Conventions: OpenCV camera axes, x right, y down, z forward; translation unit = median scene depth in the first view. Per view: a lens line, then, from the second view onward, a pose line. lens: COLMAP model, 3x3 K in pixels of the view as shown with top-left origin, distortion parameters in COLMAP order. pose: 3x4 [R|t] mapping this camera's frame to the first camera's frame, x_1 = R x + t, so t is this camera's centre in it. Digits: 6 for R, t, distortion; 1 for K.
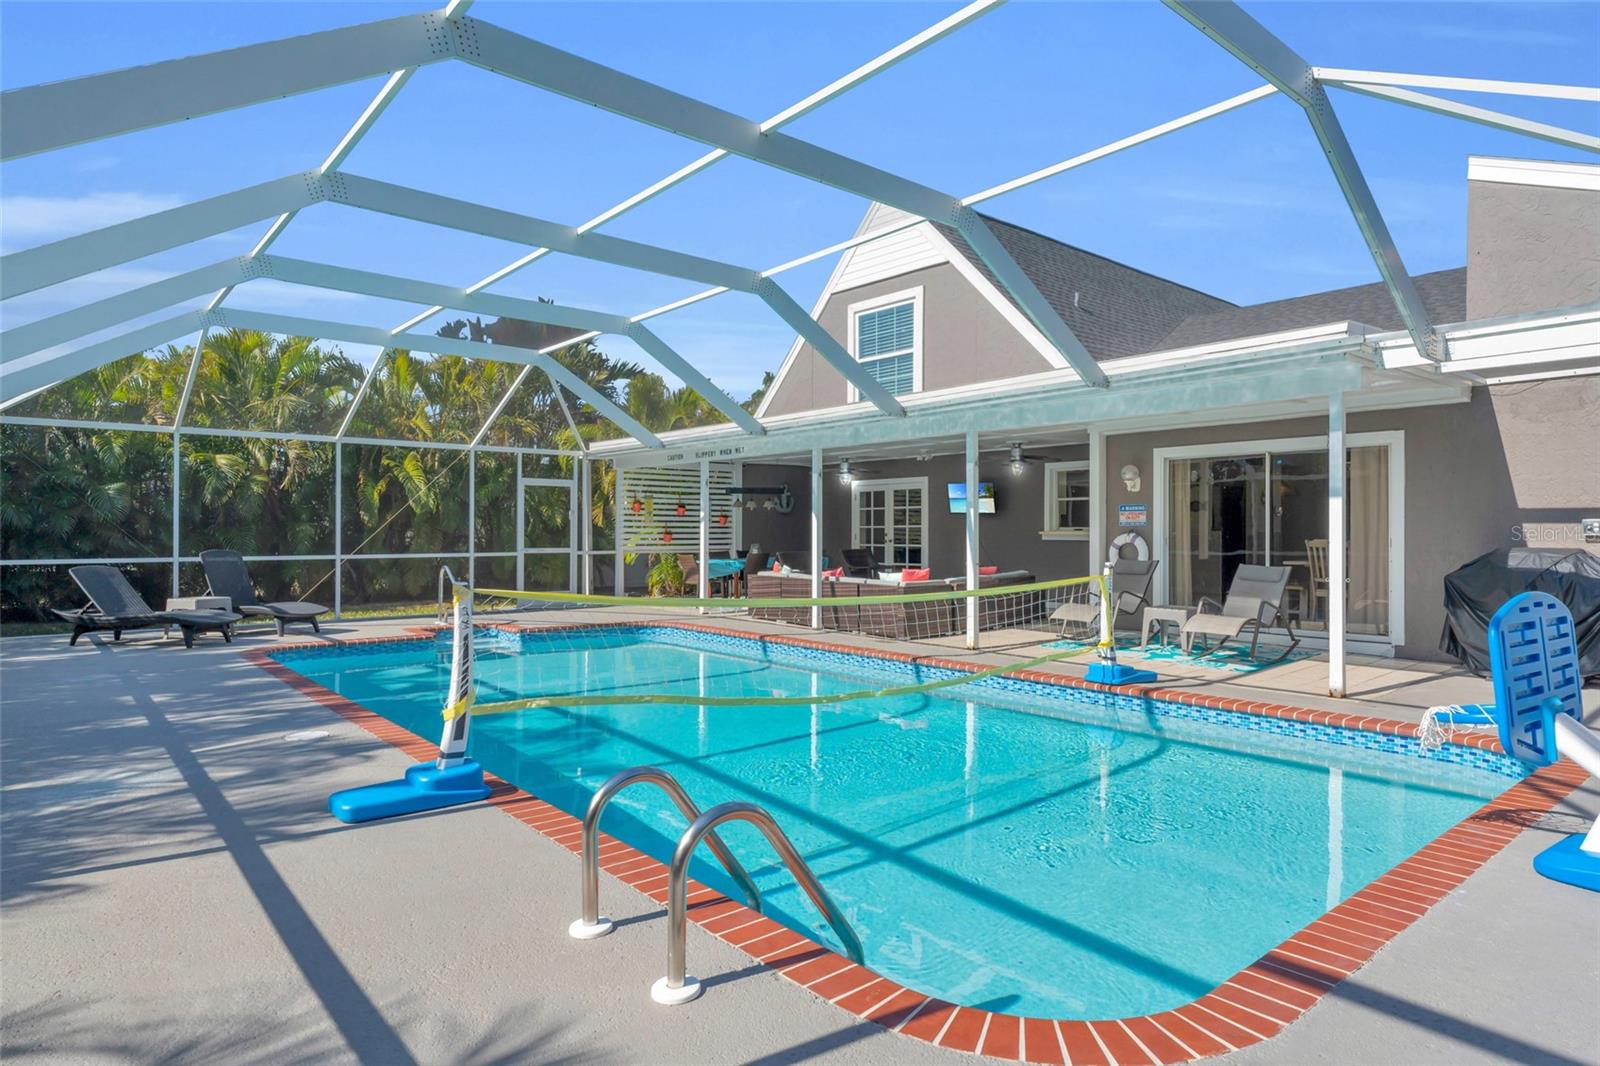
lens RADIAL K [[909.8, 0, 800.0], [0, 909.8, 533.0], [0, 0, 1]] dist [-0.001174, -0.000254]
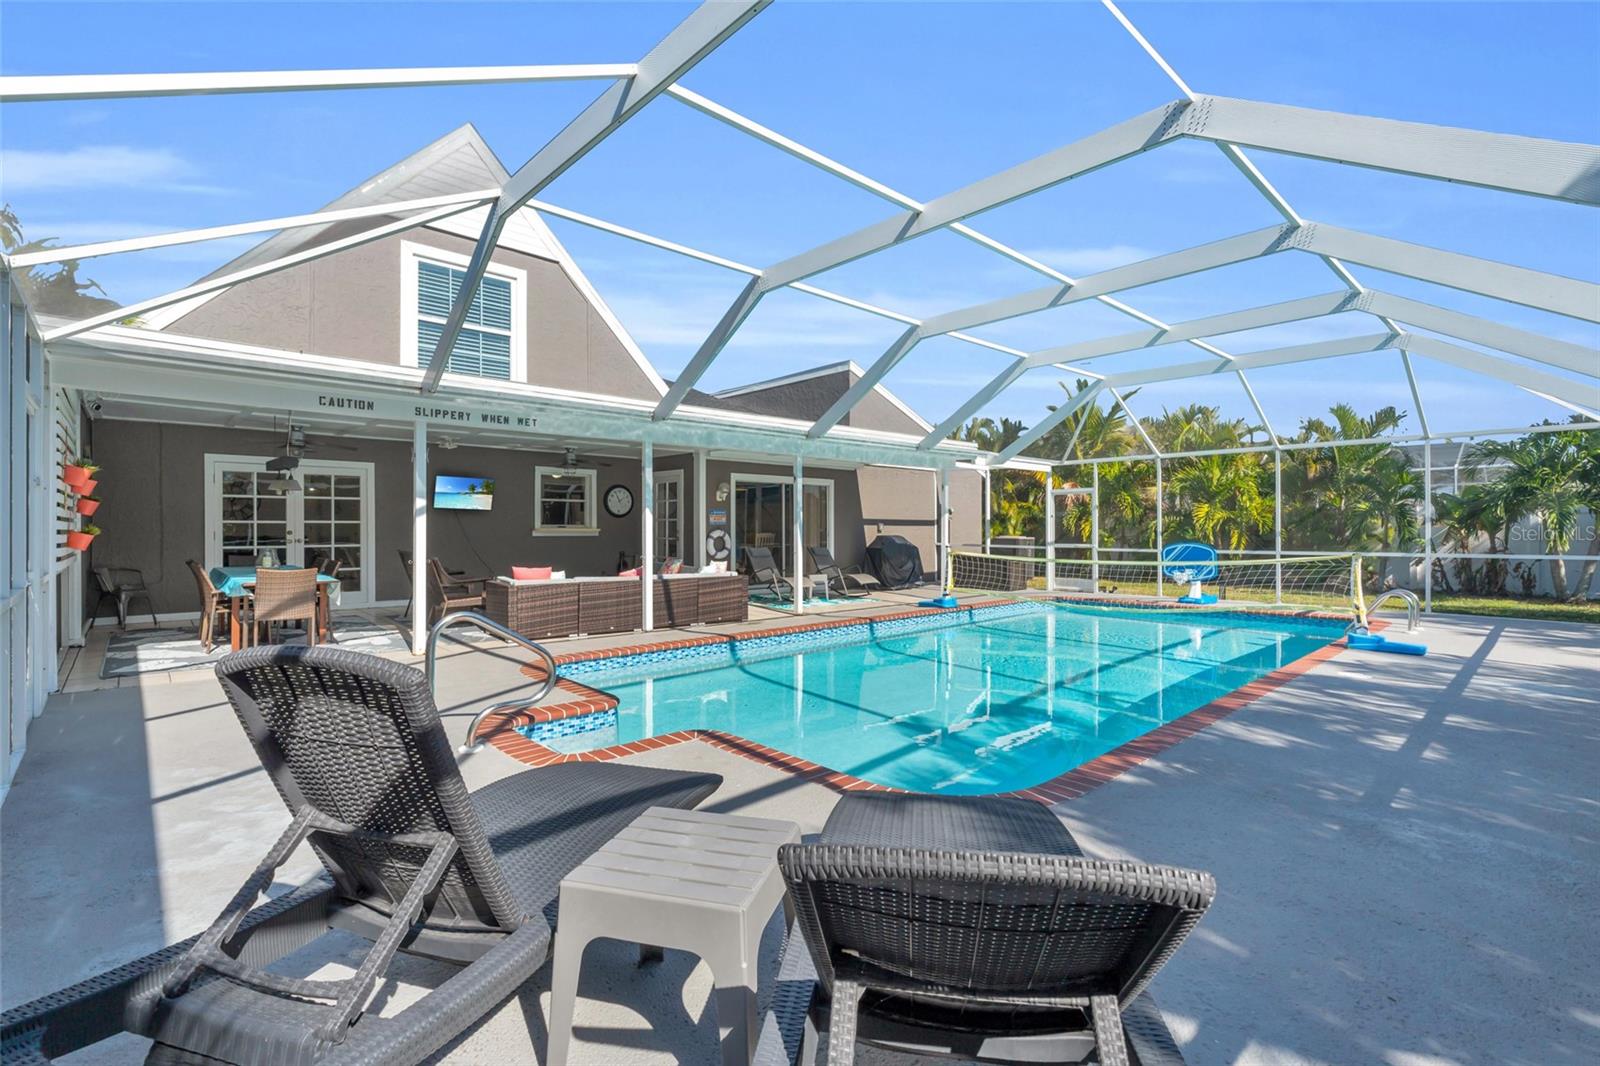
lens RADIAL K [[718.3, 0, 800.3], [0, 718.3, 530.2], [0, 0, 1]] dist [-0.001636, -0.000364]
pose [[-0.044011, -0.002791, 0.999027, -0.564947], [0.000588, 0.999996, 0.002820, -0.001691], [-0.999031, 0.000712, -0.044009, 0.668870]]
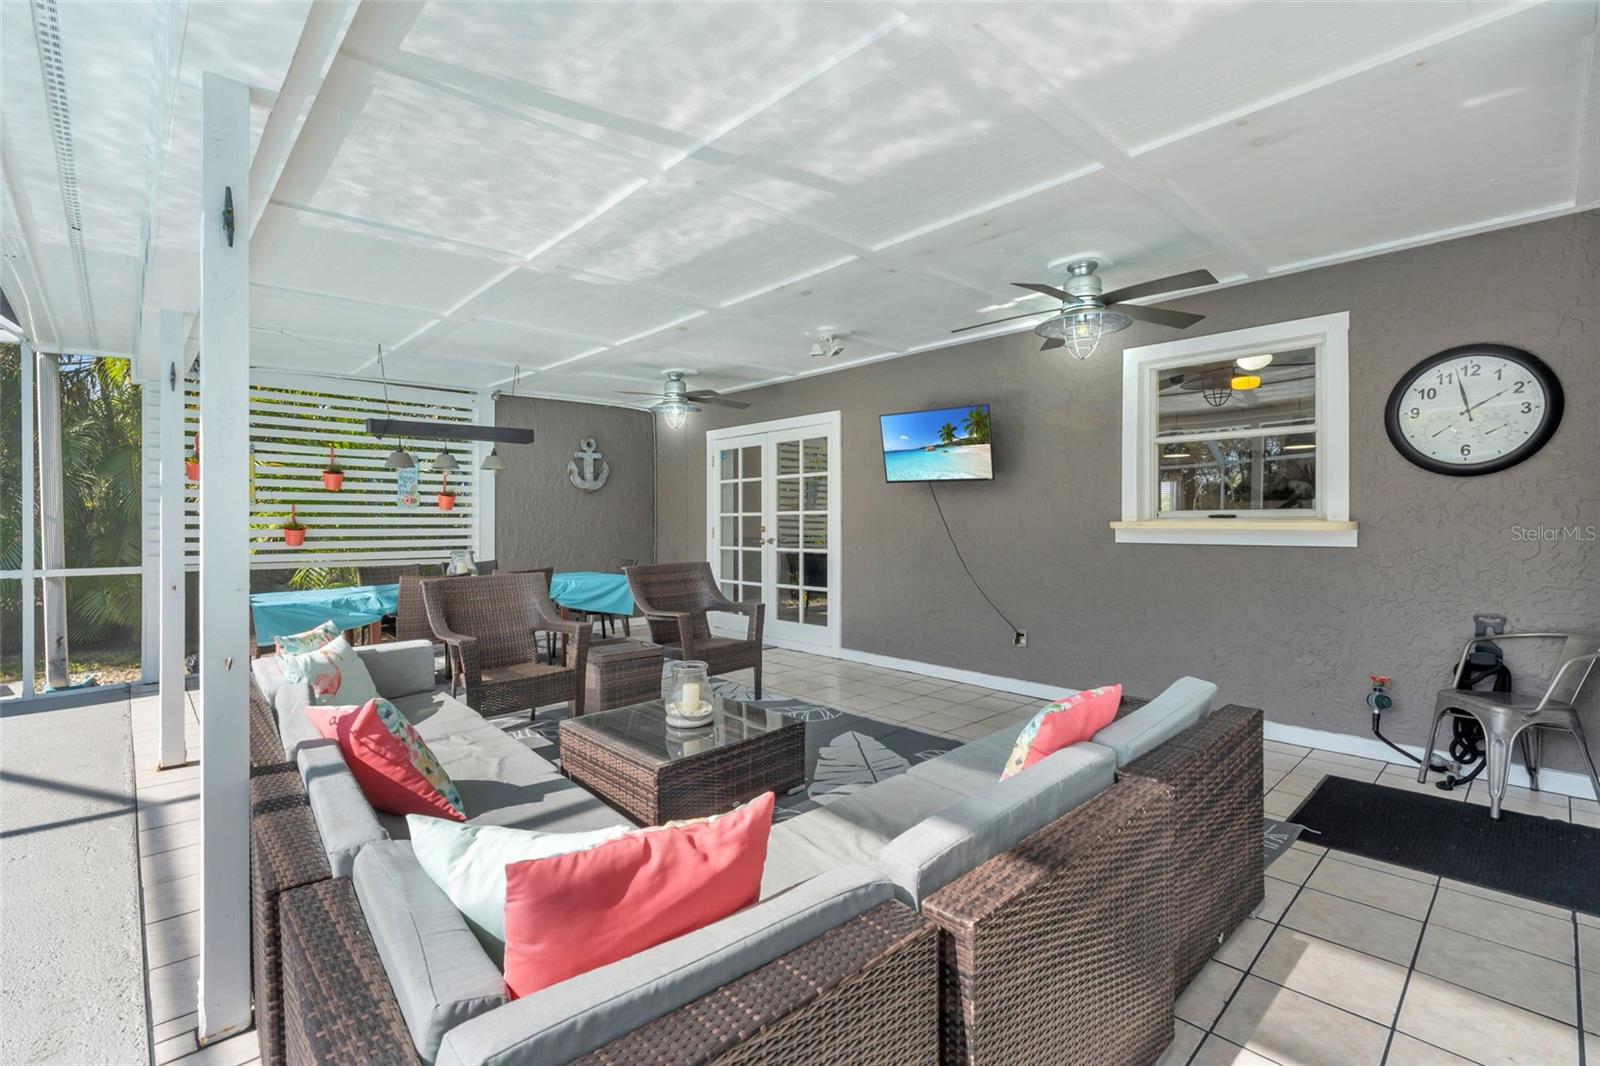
lens RADIAL K [[718.3, 0, 800.3], [0, 718.3, 530.2], [0, 0, 1]] dist [-0.001636, -0.000364]
pose [[0.998384, -0.002611, 0.056770, 0.103088], [0.002021, 0.999943, 0.010448, -0.001683], [-0.056794, -0.010317, 0.998333, 0.651960]]
